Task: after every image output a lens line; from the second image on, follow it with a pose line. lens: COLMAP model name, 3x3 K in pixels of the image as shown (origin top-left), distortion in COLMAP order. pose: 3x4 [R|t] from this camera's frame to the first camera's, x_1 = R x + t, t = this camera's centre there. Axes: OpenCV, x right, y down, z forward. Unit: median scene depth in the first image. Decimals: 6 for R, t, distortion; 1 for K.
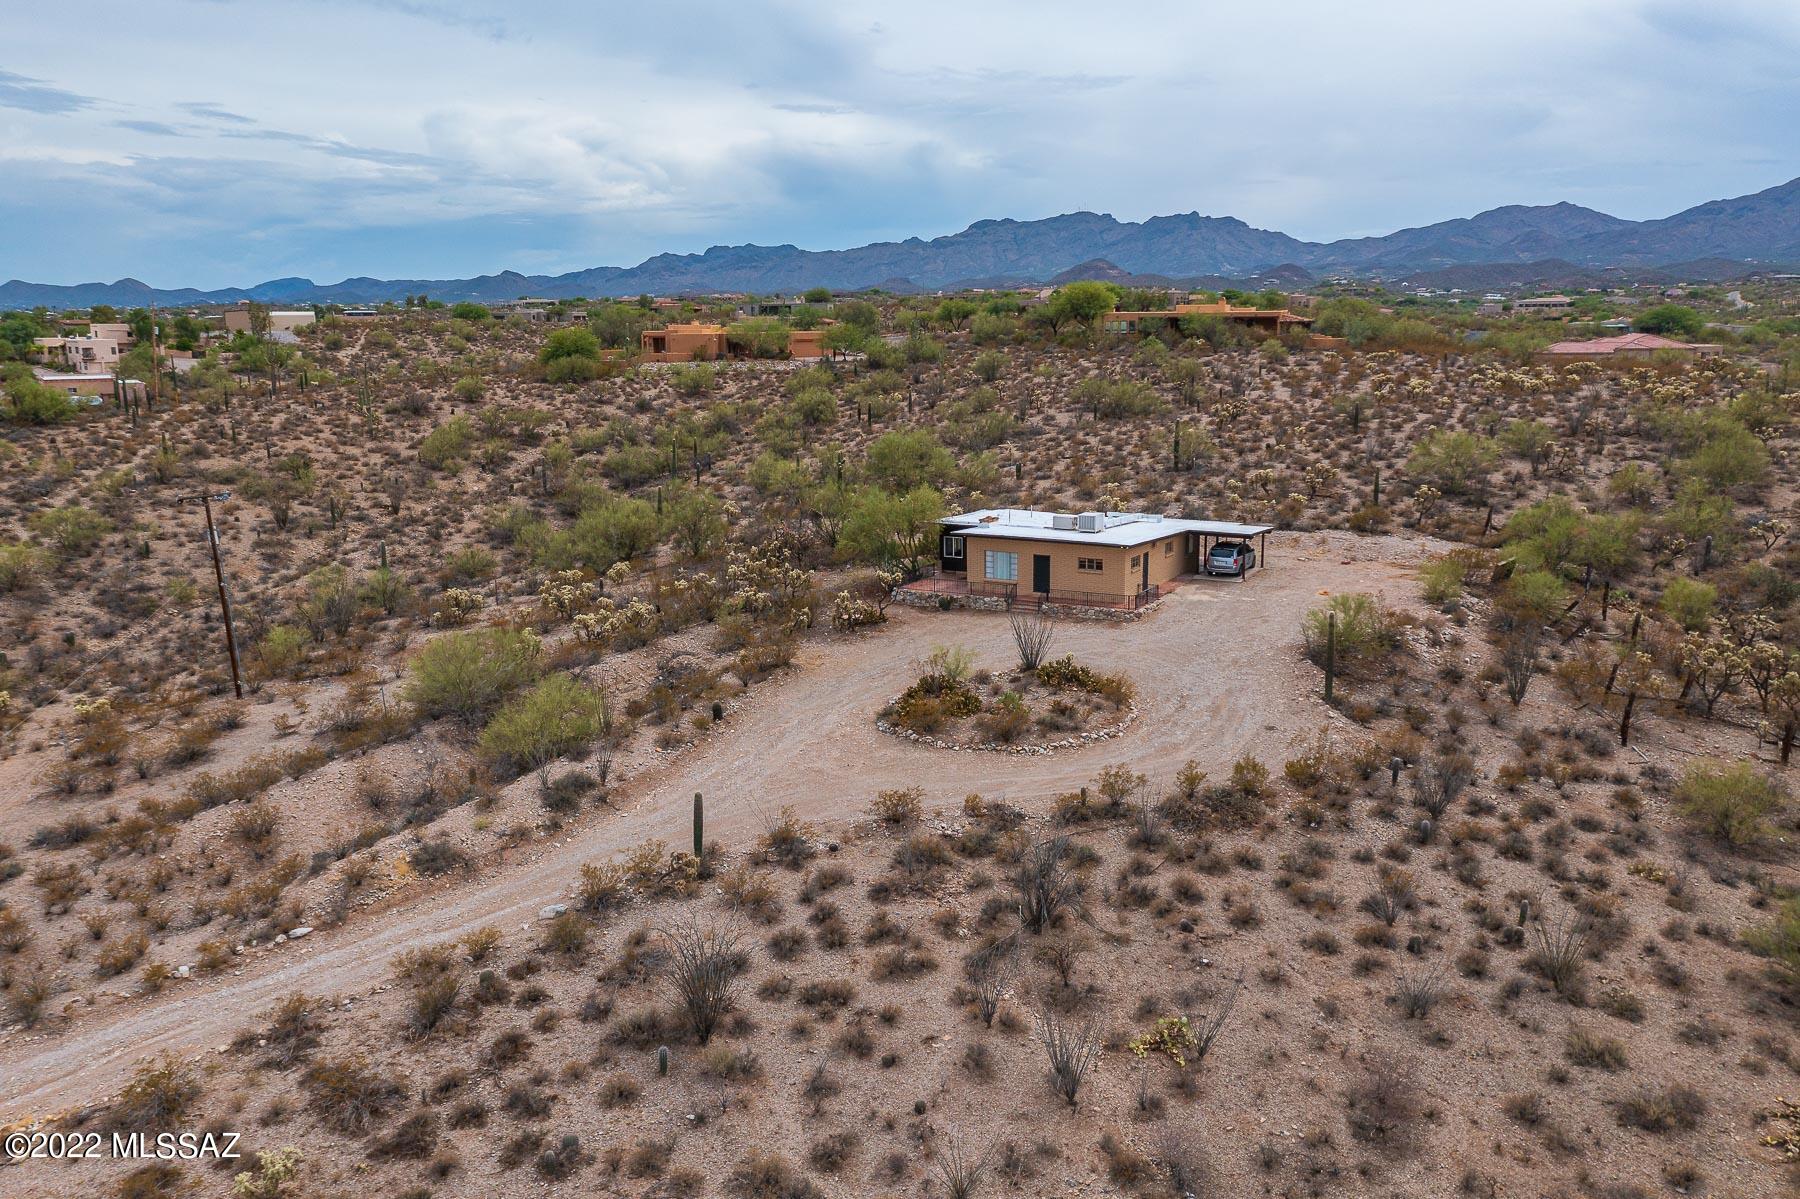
lens RADIAL K [[1421.0, 0, 898.8], [0, 1421.0, 595.7], [0, 0, 1]] dist [-0.005305, 0.006392]
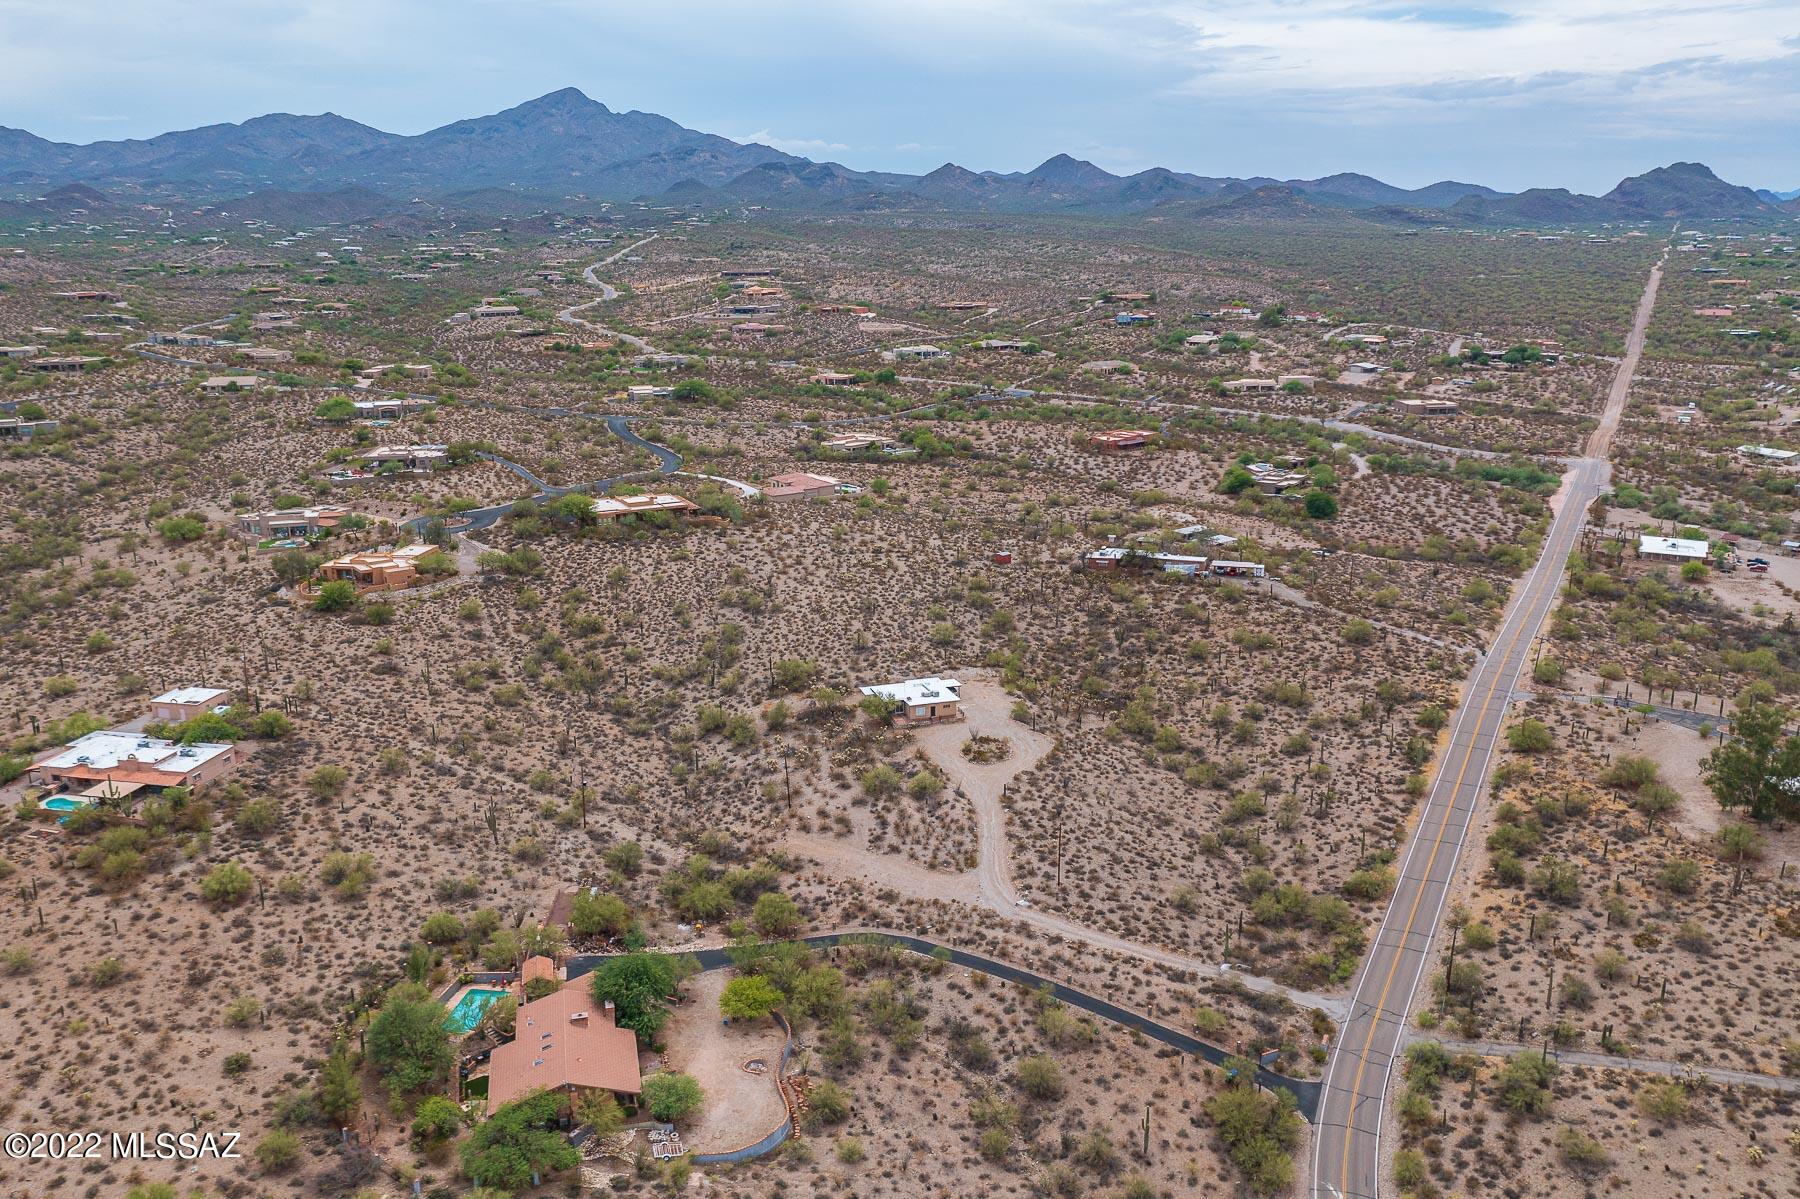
lens RADIAL K [[1421.0, 0, 900.7], [0, 1421.0, 606.0], [0, 0, 1]] dist [-0.005305, 0.006392]
pose [[0.692814, -0.194294, 0.694448, -2.635214], [0.139279, 0.980939, 0.135497, -0.851007], [-0.707538, 0.002848, 0.706670, -1.627842]]
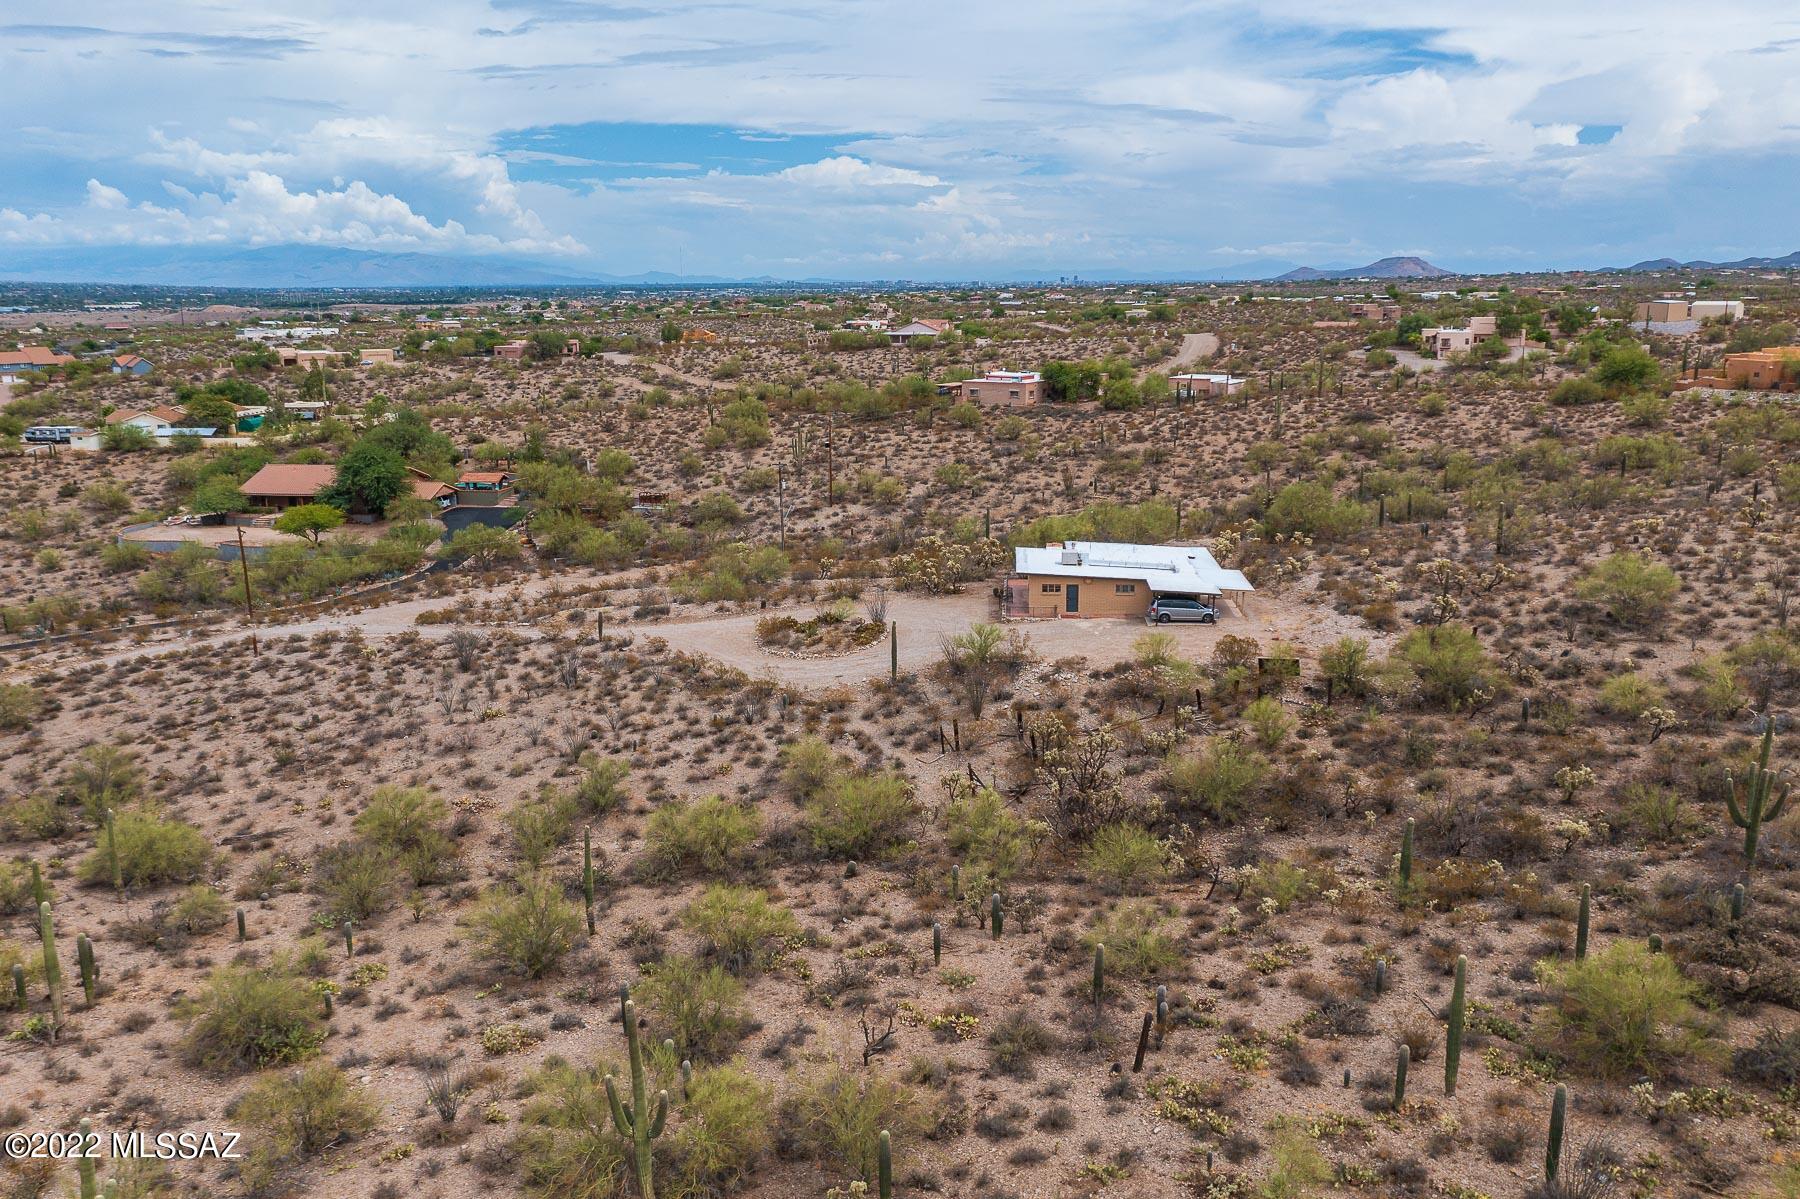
lens RADIAL K [[1421.0, 0, 896.4], [0, 1421.0, 587.5], [0, 0, 1]] dist [-0.005305, 0.006392]
pose [[0.416353, 0.189678, -0.889198, 1.461386], [-0.165041, 0.977516, 0.131240, -0.197998], [0.894098, 0.092112, 0.438296, 0.273333]]
